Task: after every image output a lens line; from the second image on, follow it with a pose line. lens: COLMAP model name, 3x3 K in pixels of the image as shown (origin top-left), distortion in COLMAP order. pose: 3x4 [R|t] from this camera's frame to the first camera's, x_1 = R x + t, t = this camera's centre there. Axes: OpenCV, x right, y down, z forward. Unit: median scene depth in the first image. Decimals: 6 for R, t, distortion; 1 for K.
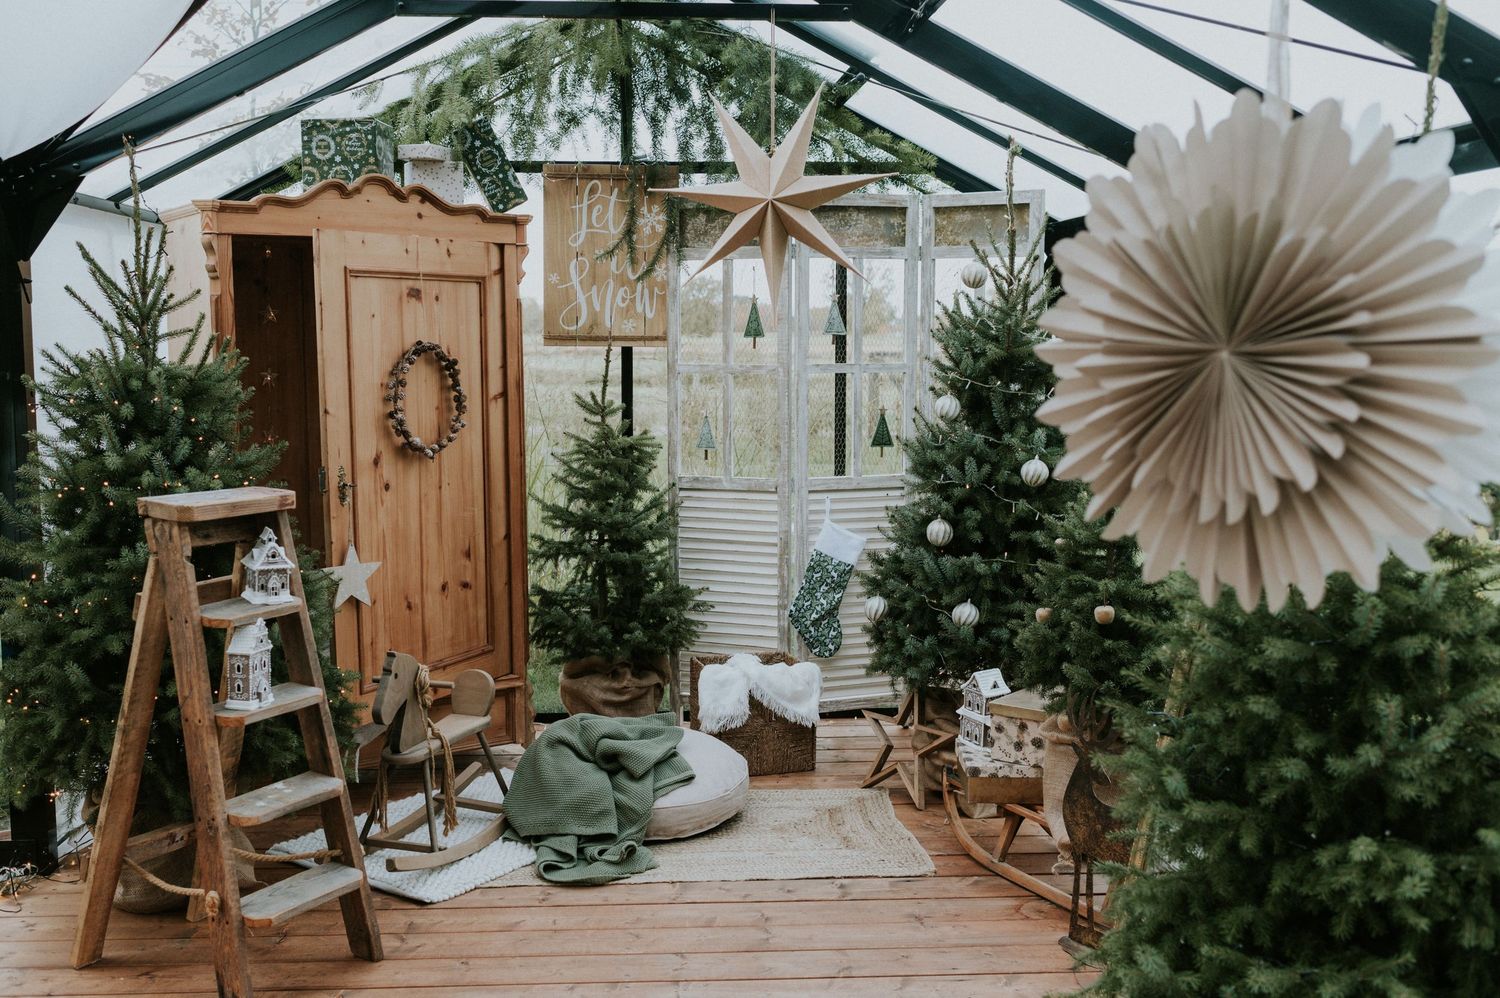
lens RADIAL K [[1492.5, 0, 734.9], [0, 1492.5, 496.7], [0, 0, 1]] dist [-0.002270, 0.000000]
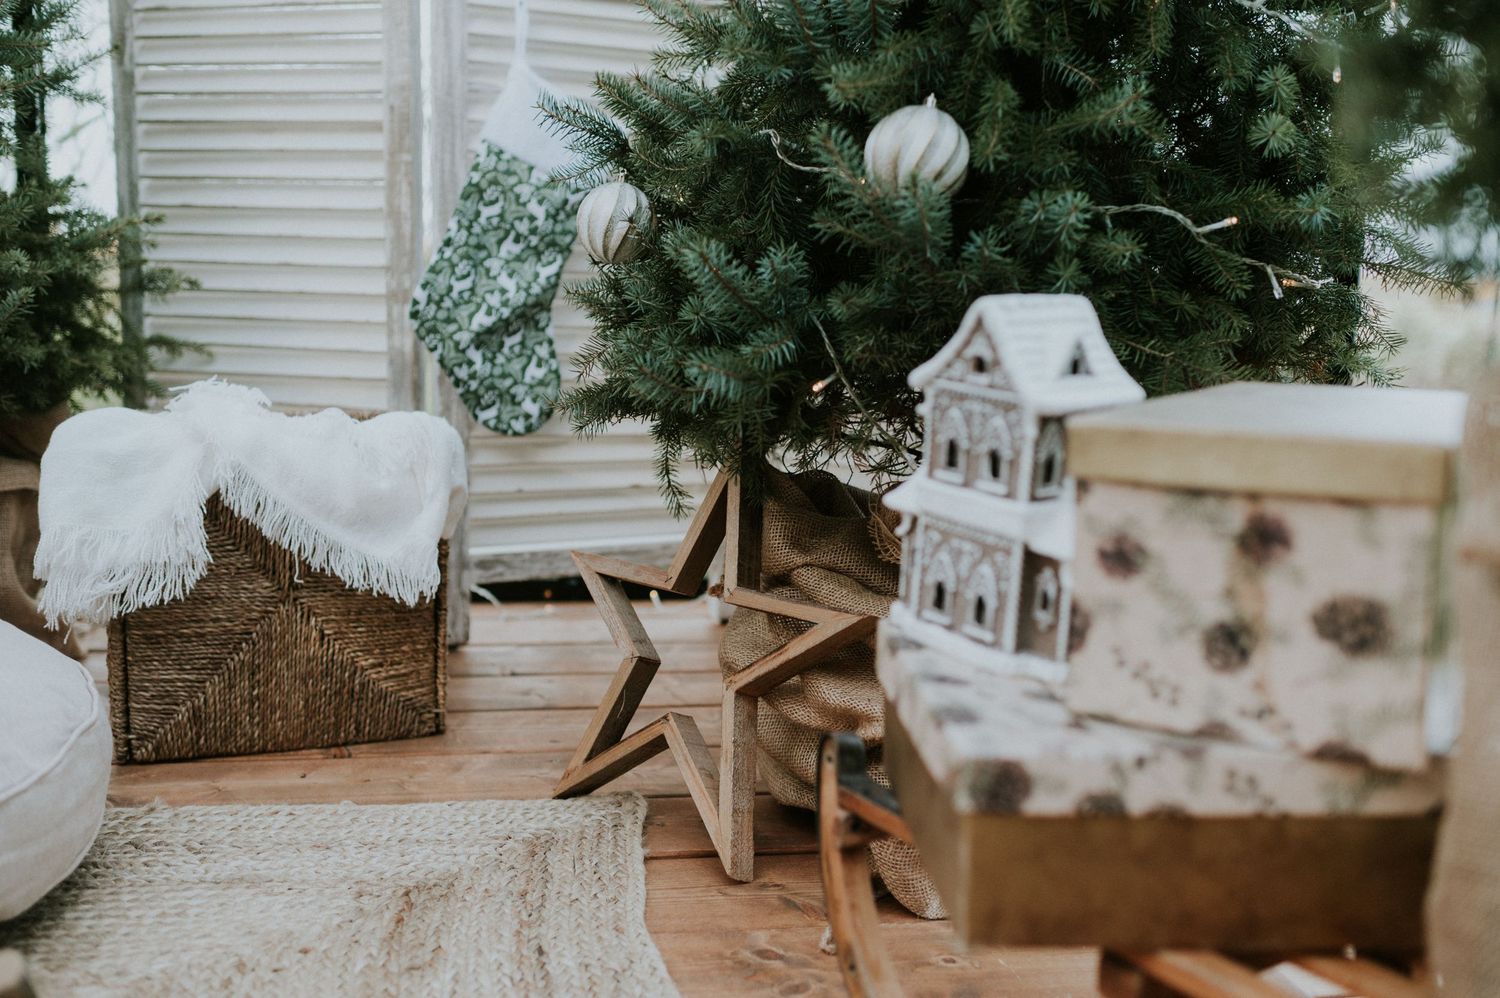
lens RADIAL K [[1492.5, 0, 759.1], [0, 1492.5, 491.0], [0, 0, 1]] dist [-0.002270, 0.000000]
pose [[0.994723, 0.008986, 0.102206, 0.098765], [-0.013363, 0.999019, 0.042220, 0.123850], [-0.101726, -0.043363, 0.993867, 0.722905]]
